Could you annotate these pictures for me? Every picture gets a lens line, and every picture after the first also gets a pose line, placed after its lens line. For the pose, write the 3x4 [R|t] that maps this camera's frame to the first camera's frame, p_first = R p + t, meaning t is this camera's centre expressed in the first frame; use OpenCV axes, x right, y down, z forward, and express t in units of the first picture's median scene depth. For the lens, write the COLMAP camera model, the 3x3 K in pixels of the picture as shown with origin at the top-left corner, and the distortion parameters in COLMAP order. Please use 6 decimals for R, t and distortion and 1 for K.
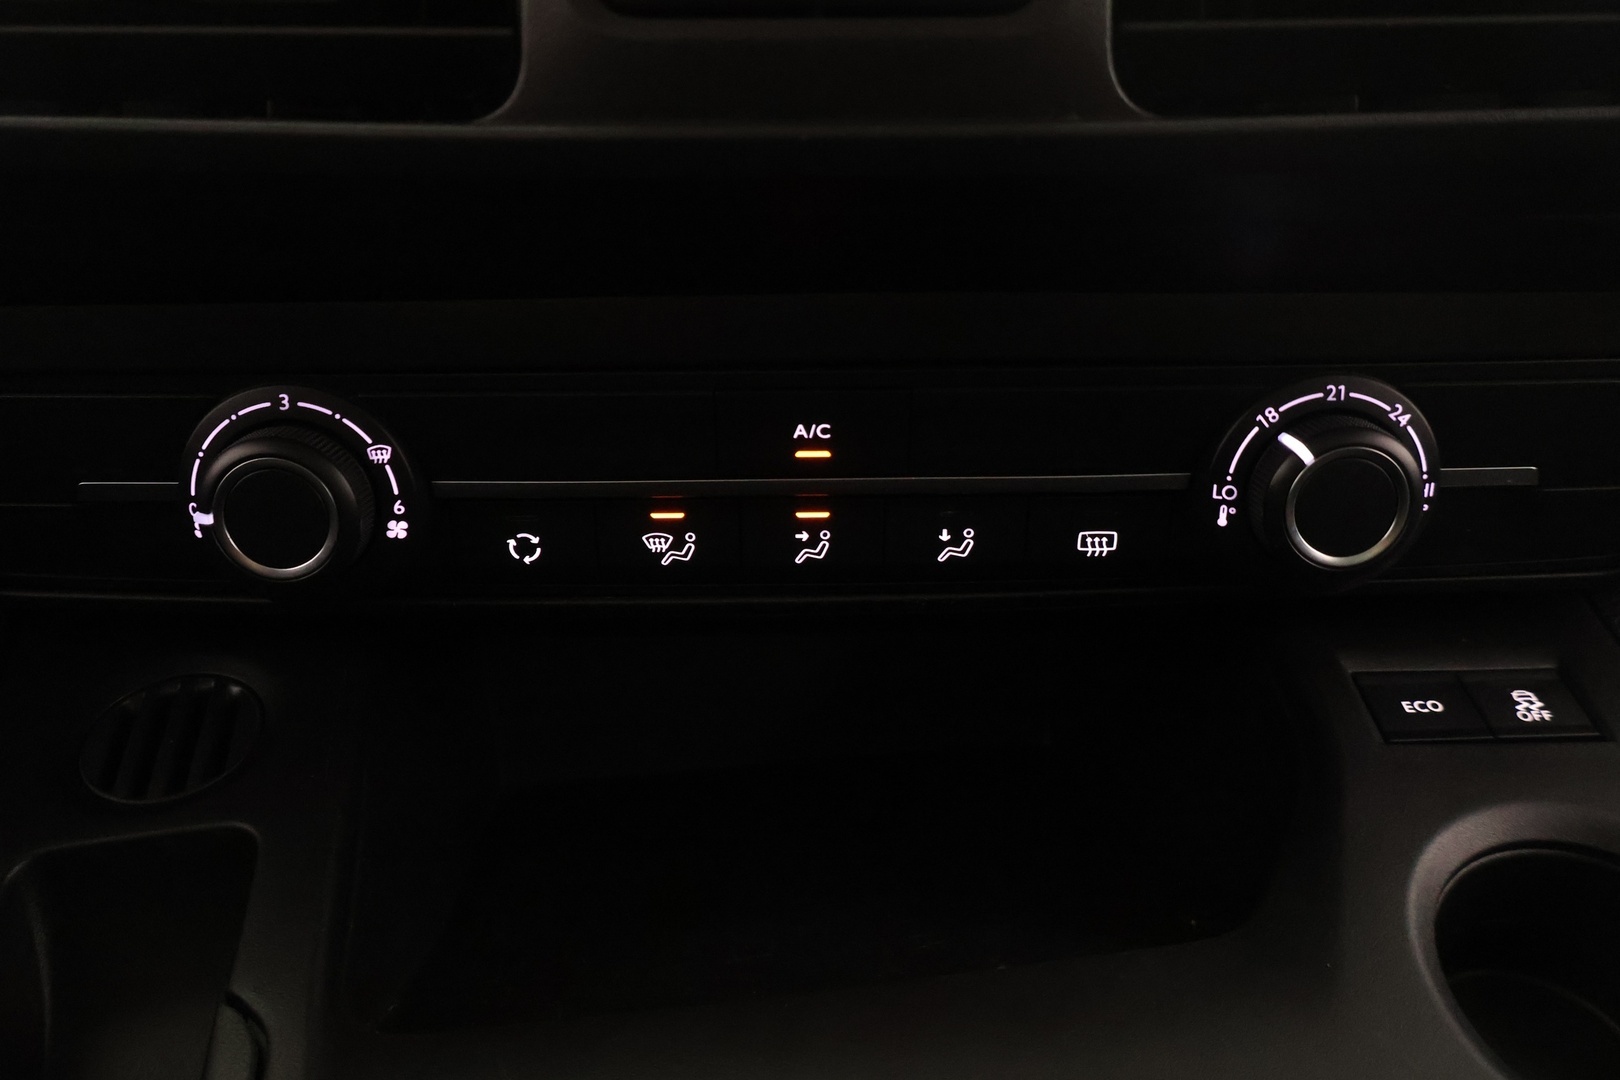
lens RADIAL K [[1336.2, 0, 810.0], [0, 1336.2, 540.0], [0, 0, 1]] dist [-0.006814, 0.014717]
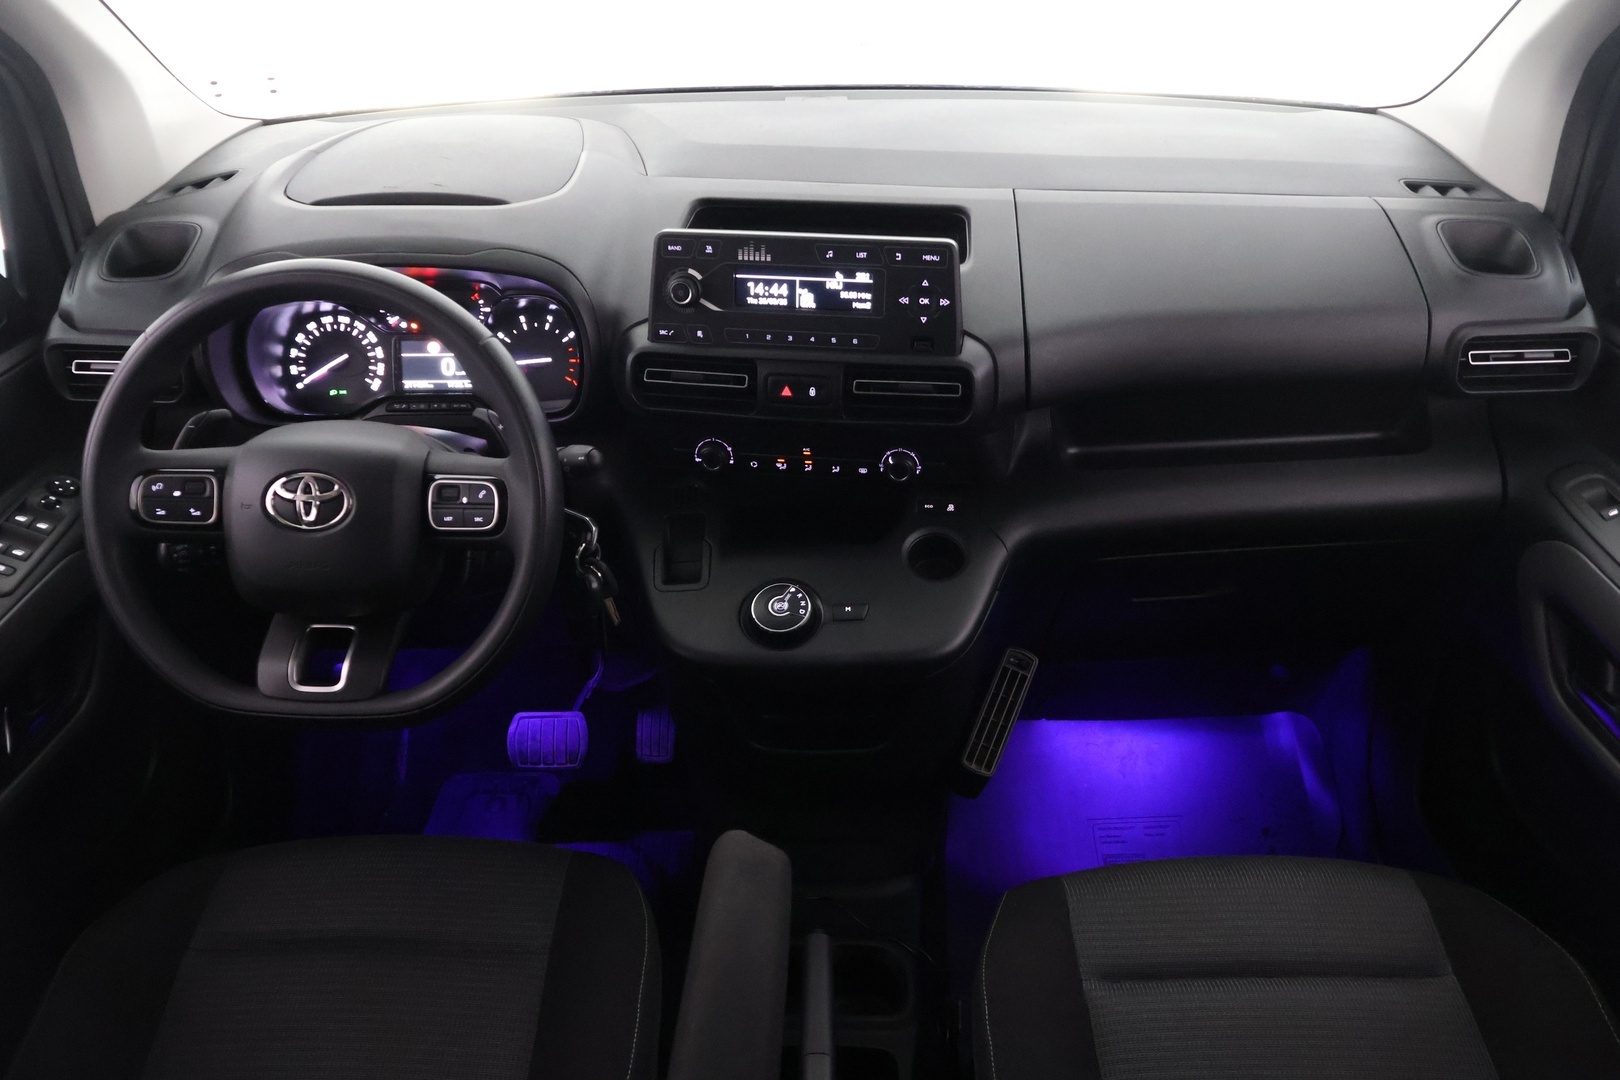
lens RADIAL K [[1336.2, 0, 810.0], [0, 1336.2, 540.0], [0, 0, 1]] dist [-0.006814, 0.014717]
pose [[0.986677, 0.075694, -0.144007, 0.813571], [-0.044894, 0.977481, 0.206194, -0.829567], [0.156372, -0.196982, 0.967856, -4.270168]]
